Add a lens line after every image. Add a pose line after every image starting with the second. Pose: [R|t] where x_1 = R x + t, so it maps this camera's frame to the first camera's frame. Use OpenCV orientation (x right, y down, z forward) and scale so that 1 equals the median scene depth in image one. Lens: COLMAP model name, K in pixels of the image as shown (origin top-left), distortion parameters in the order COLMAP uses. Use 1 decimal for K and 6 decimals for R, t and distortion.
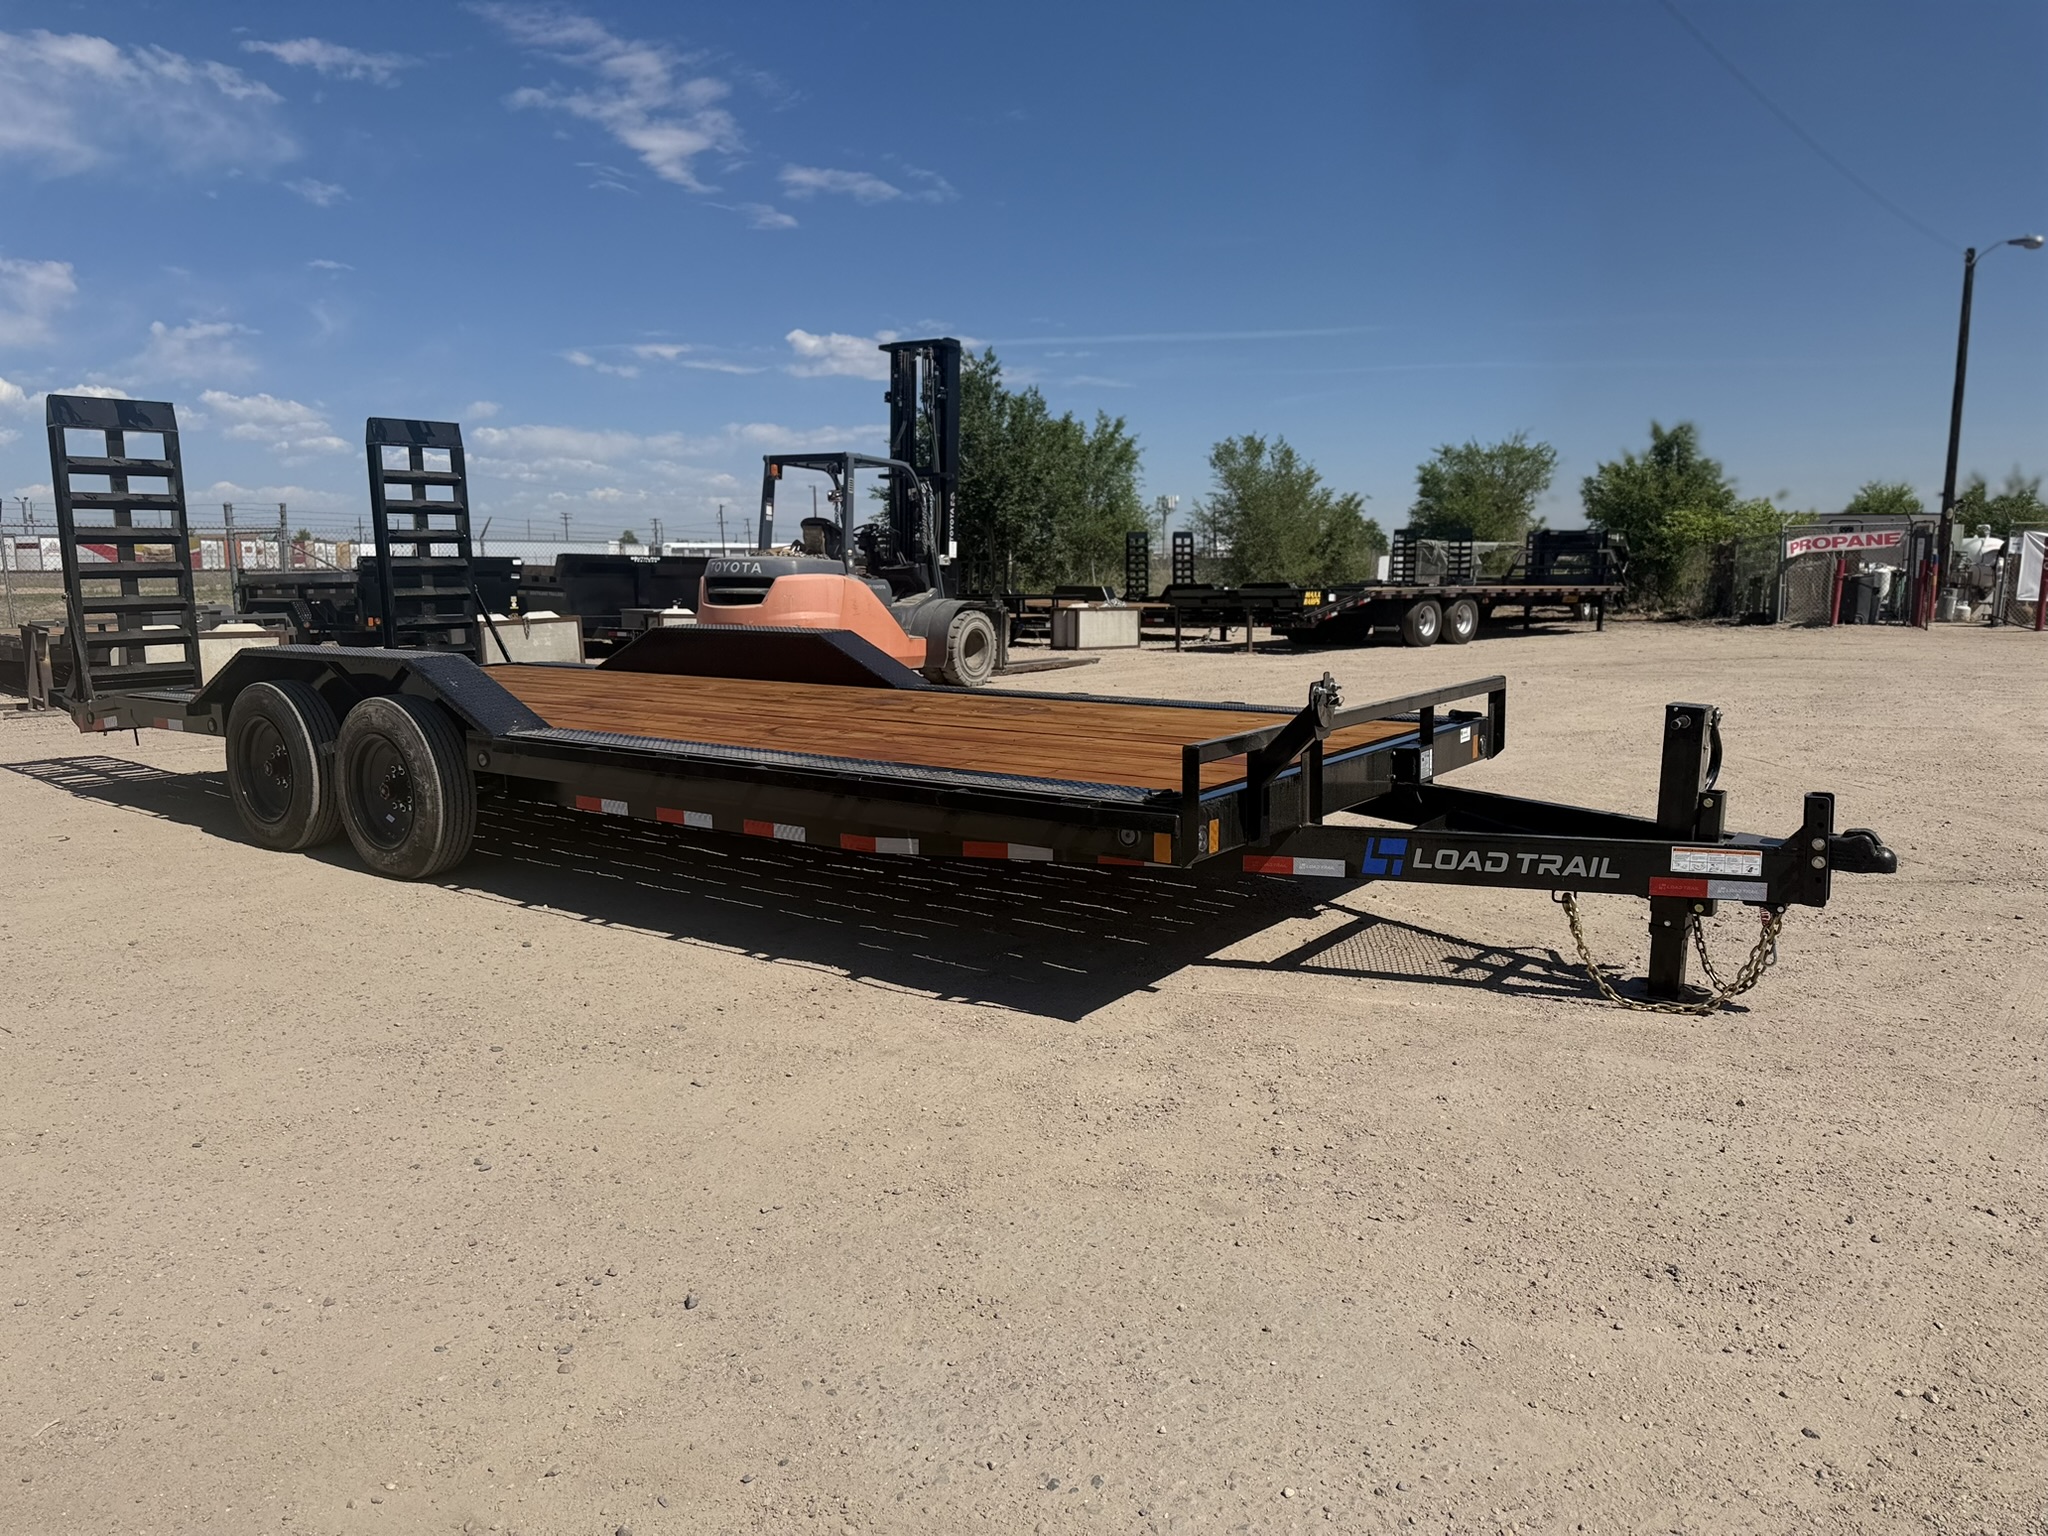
lens RADIAL K [[1381.6, 0, 1024.0], [0, 1381.6, 768.0], [0, 0, 1]] dist [-0.002076, -0.002528]
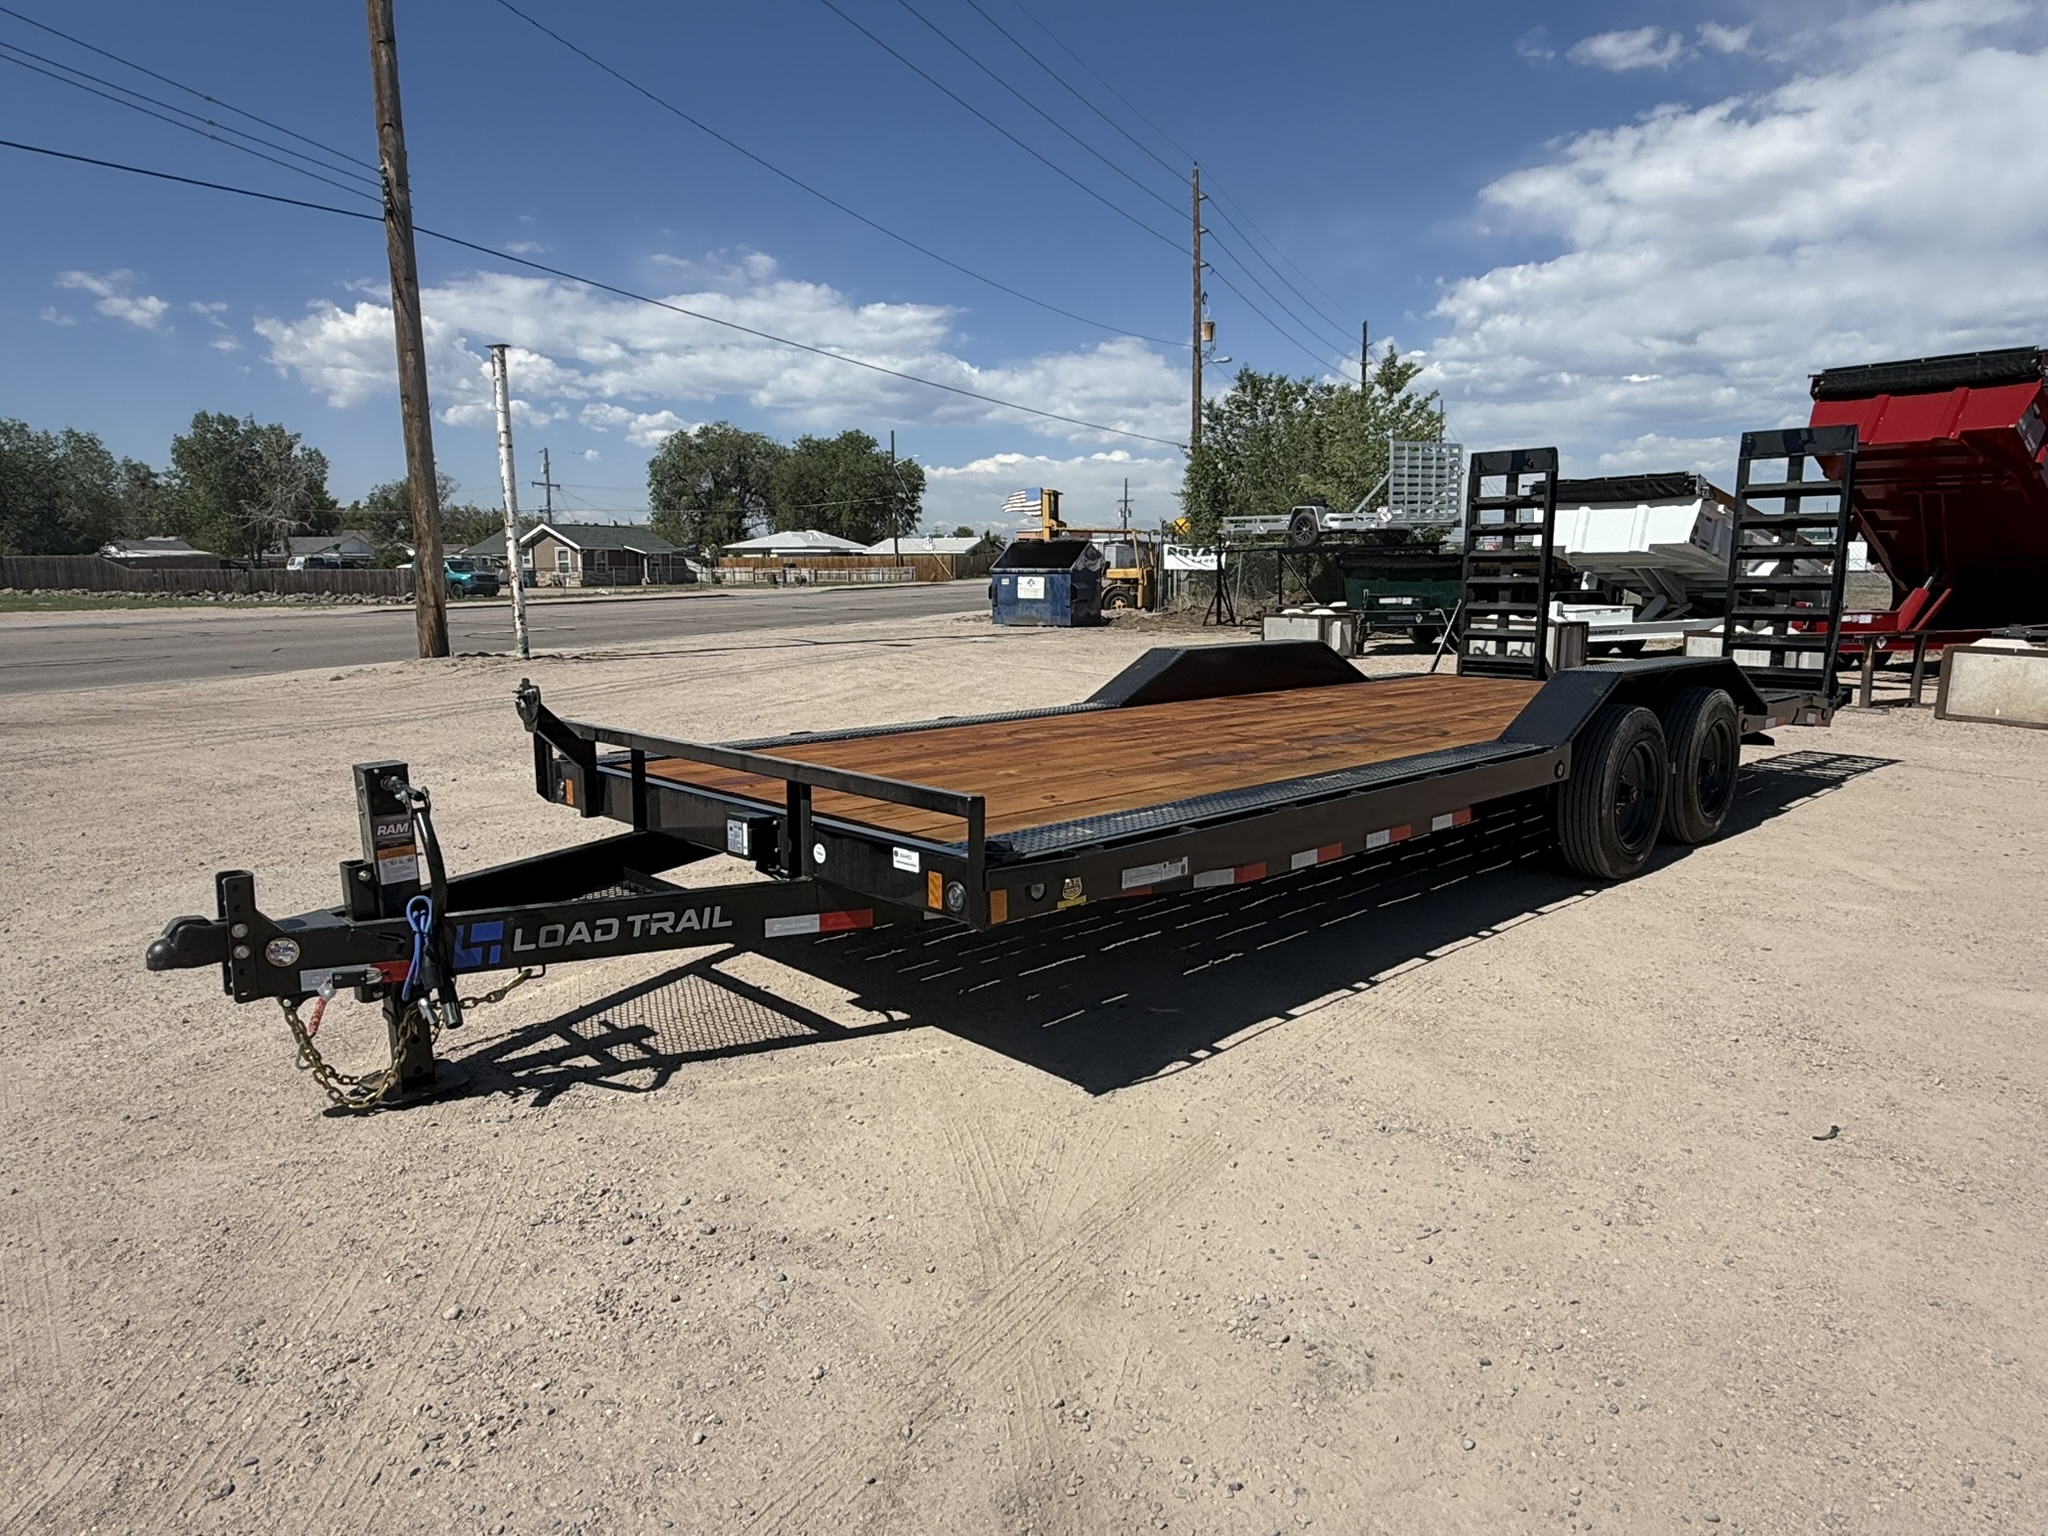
lens RADIAL K [[1328.1, 0, 1024.0], [0, 1328.1, 768.0], [0, 0, 1]] dist [0.007776, 0.003034]
pose [[-0.174868, 0.152403, -0.972725, 1.080422], [-0.153314, 0.971682, 0.179801, -0.222381], [0.972582, 0.180574, -0.146551, 1.327450]]
